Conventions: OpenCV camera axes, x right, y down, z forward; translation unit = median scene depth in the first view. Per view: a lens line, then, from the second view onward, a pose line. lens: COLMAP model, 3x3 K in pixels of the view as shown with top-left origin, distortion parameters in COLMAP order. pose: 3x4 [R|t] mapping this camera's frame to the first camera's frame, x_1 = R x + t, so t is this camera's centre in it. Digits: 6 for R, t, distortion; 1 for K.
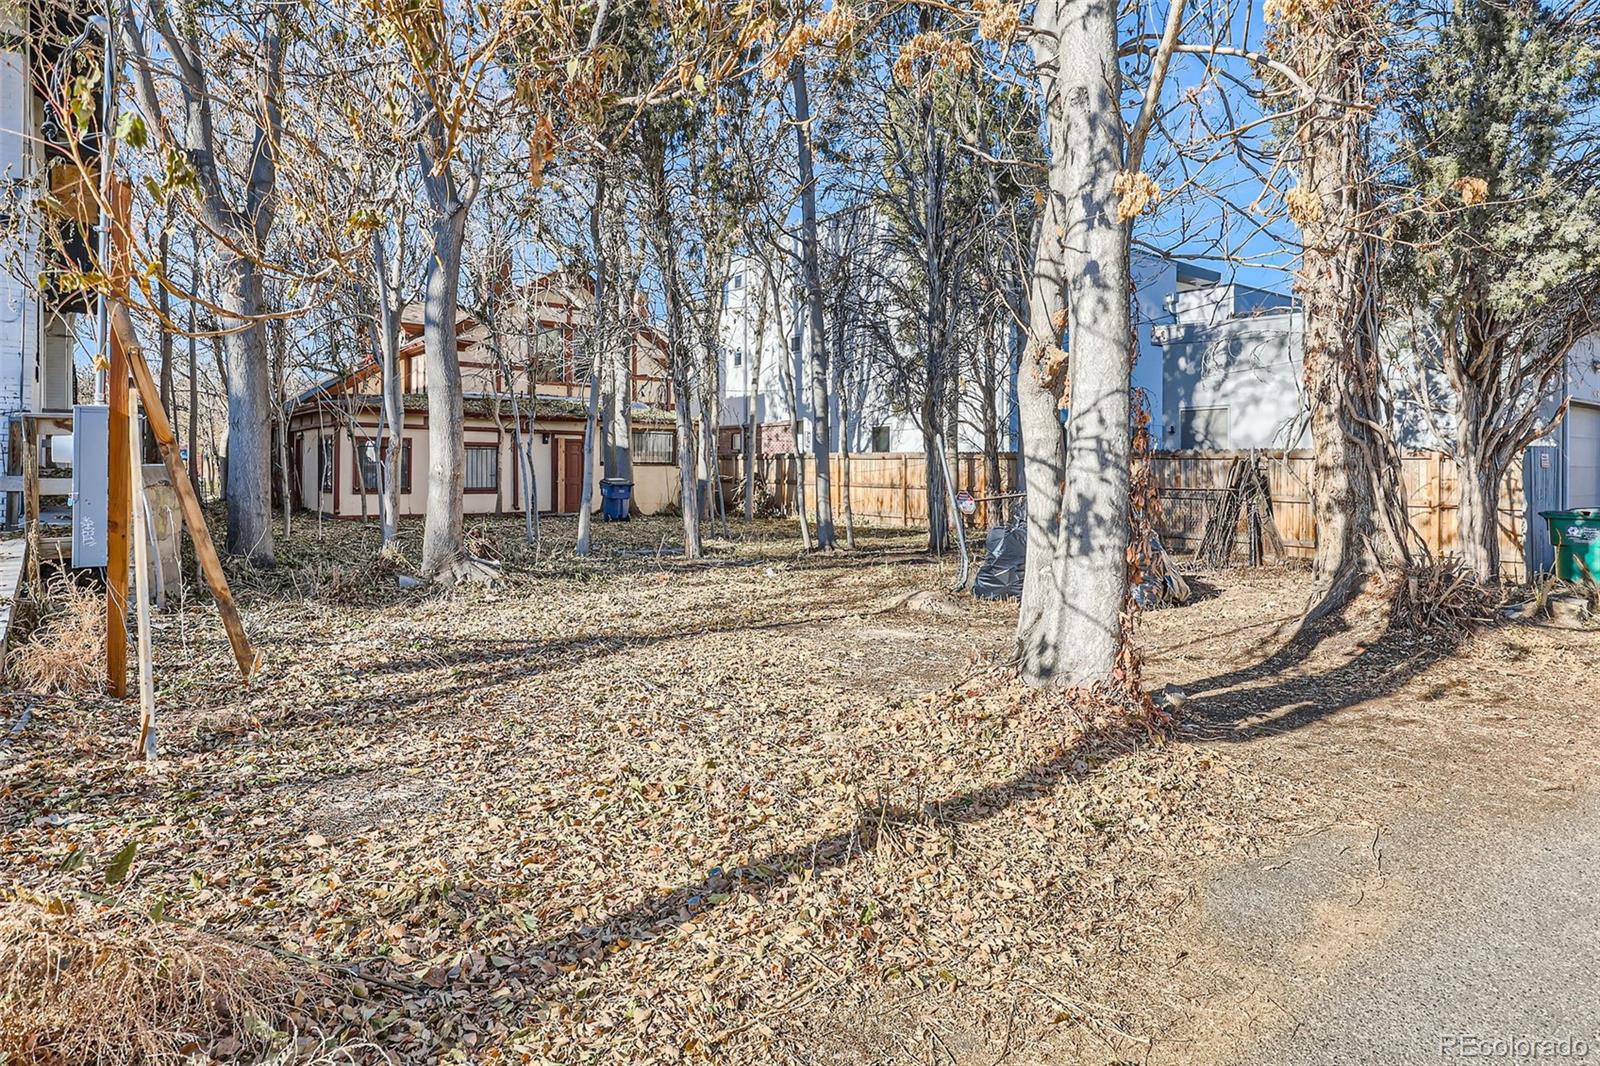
lens RADIAL K [[937.3, 0, 802.2], [0, 937.3, 473.9], [0, 0, 1]] dist [0.000981, 0.000046]
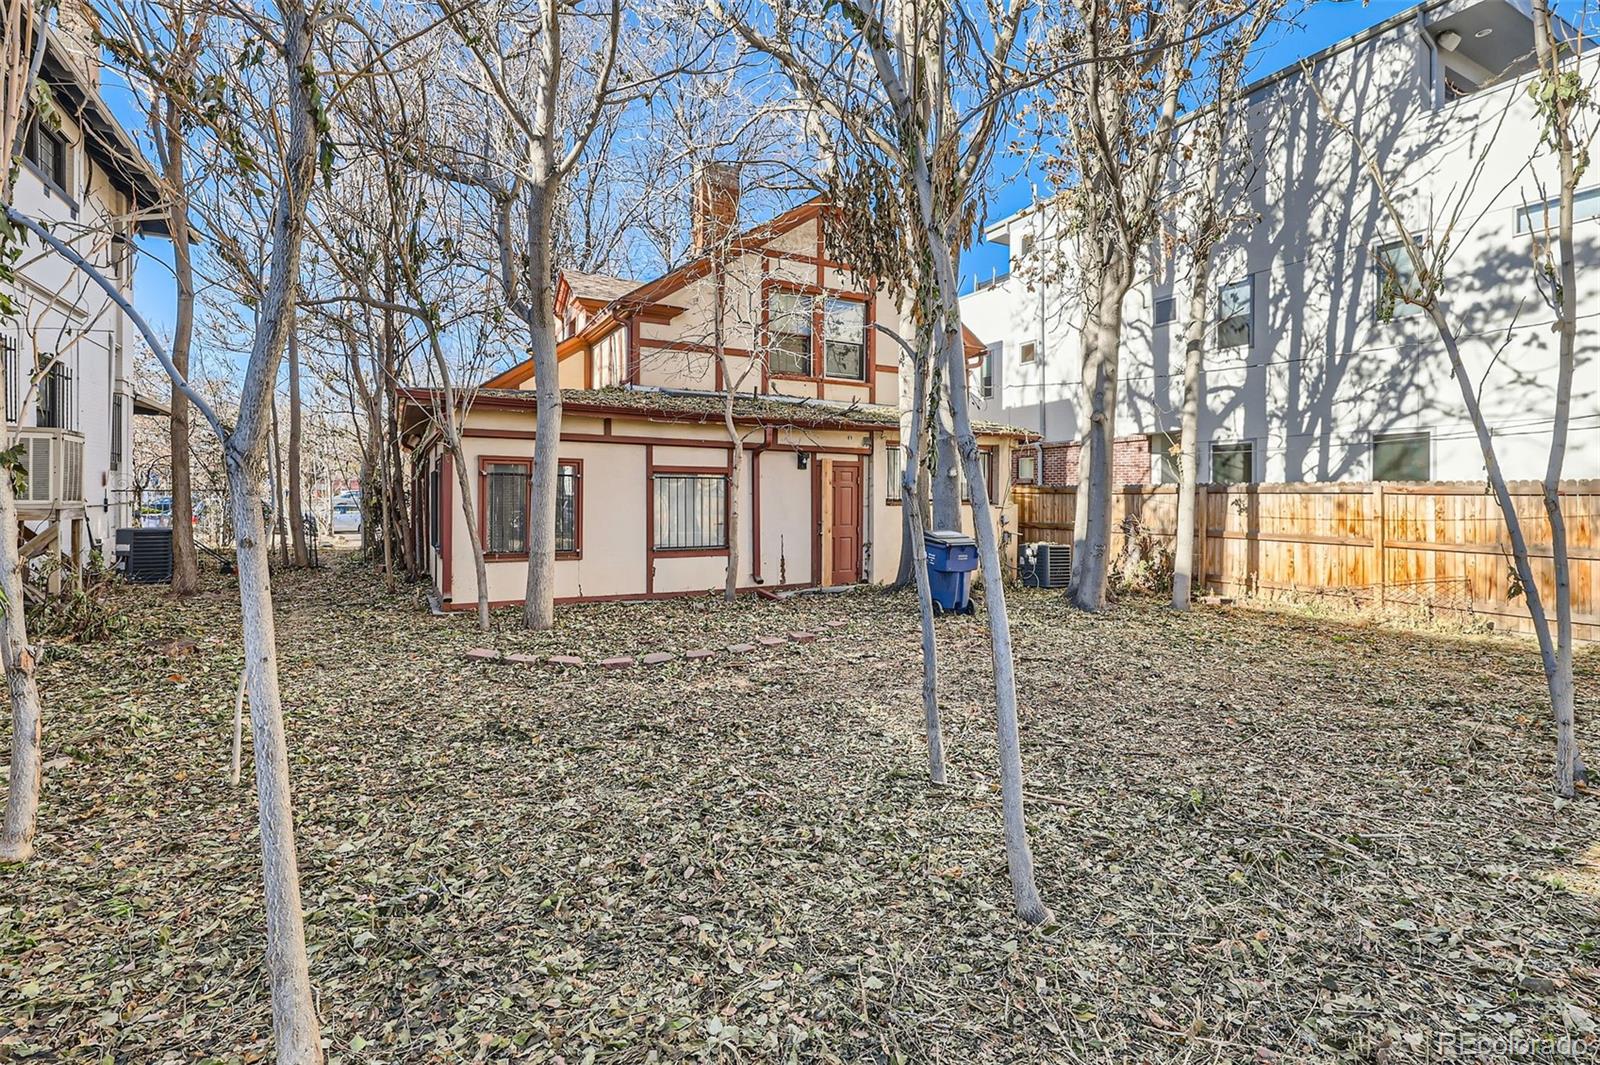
lens RADIAL K [[749.3, 0, 802.1], [0, 749.3, 498.0], [0, 0, 1]] dist [0.002447, -0.000015]
pose [[0.989142, -0.000145, -0.146965, -0.204882], [0.000120, 1.000000, -0.000181, -0.013858], [0.146965, 0.000161, 0.989142, 0.532980]]
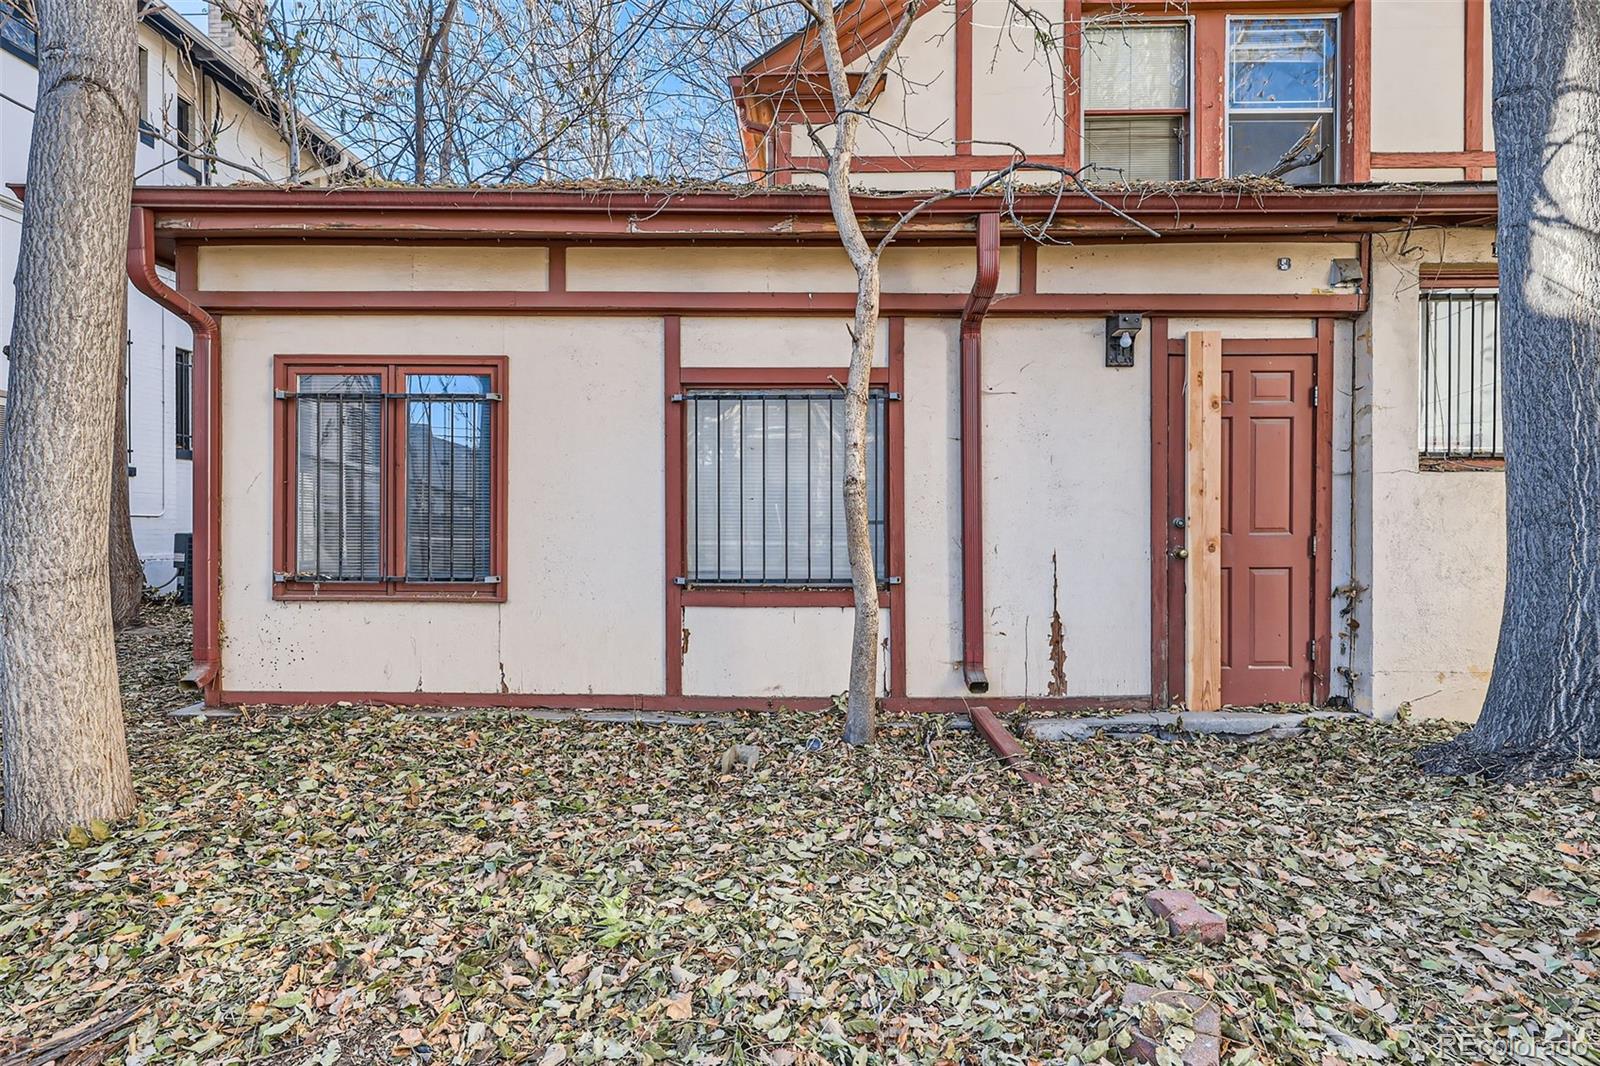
lens RADIAL K [[772.3, 0, 802.0], [0, 772.3, 470.9], [0, 0, 1]] dist [0.013840, 0.000083]
pose [[0.788366, -0.000360, -0.615207, -0.224575], [0.001023, 0.999999, 0.000726, -0.009601], [0.615206, -0.001202, 0.788366, 0.823057]]
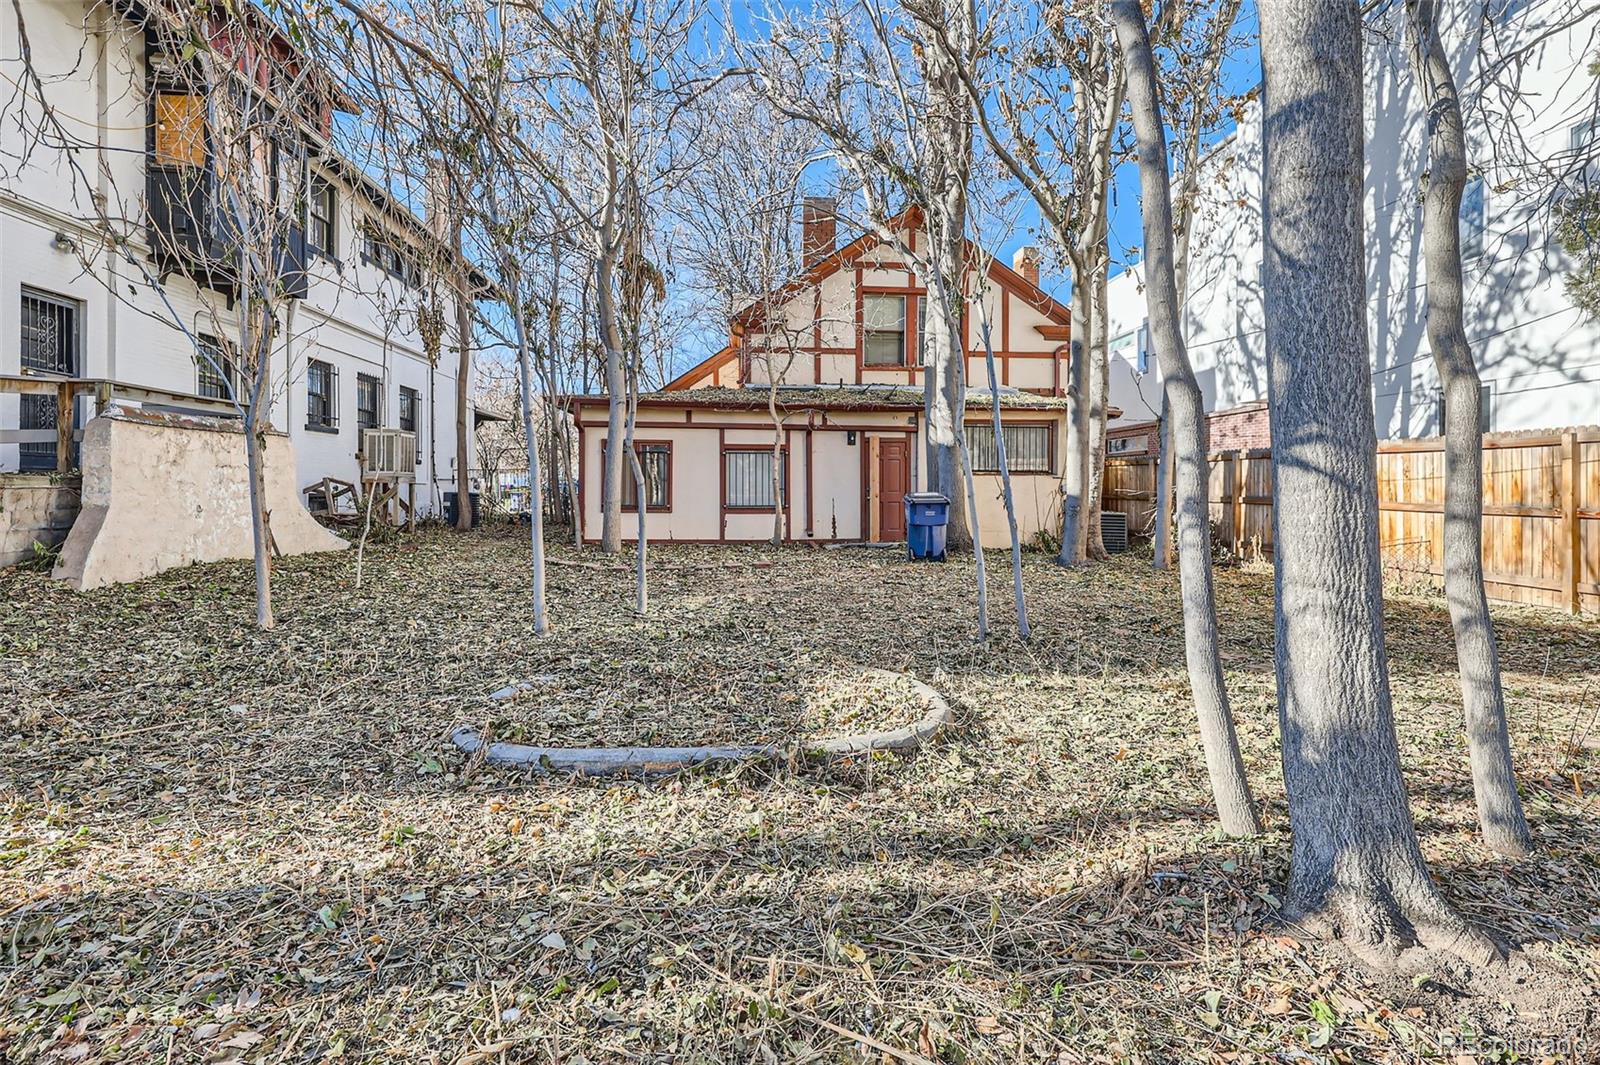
lens RADIAL K [[749.3, 0, 802.1], [0, 749.3, 498.0], [0, 0, 1]] dist [0.002447, -0.000015]
pose [[0.836431, 0.004192, -0.548056, 0.009170], [0.000820, 0.999960, 0.008899, 0.003346], [0.548072, -0.007893, 0.836394, 0.498386]]
